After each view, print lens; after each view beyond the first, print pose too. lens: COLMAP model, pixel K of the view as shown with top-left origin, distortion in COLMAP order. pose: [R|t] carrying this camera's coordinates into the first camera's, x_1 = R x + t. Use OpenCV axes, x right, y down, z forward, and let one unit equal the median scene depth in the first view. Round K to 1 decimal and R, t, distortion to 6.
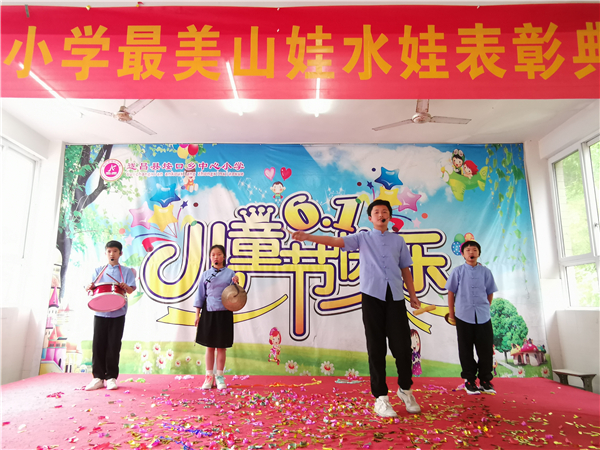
lens RADIAL K [[449.8, 0, 301.4], [0, 449.8, 226.7], [0, 0, 1]] dist [-0.034545, 0.046817]
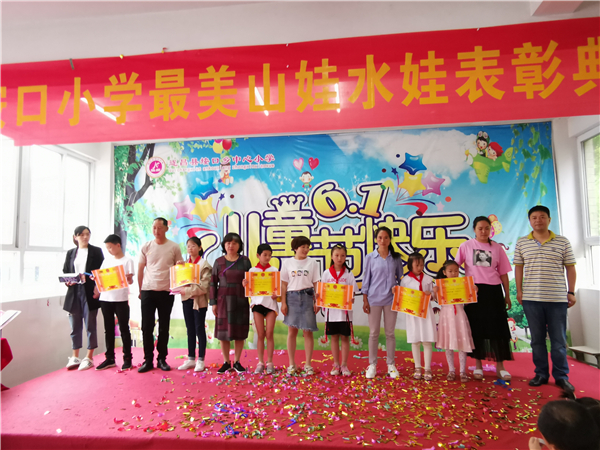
lens RADIAL K [[449.8, 0, 300.2], [0, 449.8, 223.6], [0, 0, 1]] dist [-0.034545, 0.046817]
pose [[0.993157, -0.027525, -0.113493, 0.051977], [0.040409, 0.992792, 0.112829, -0.101300], [0.109569, -0.116643, 0.987111, -0.068464]]
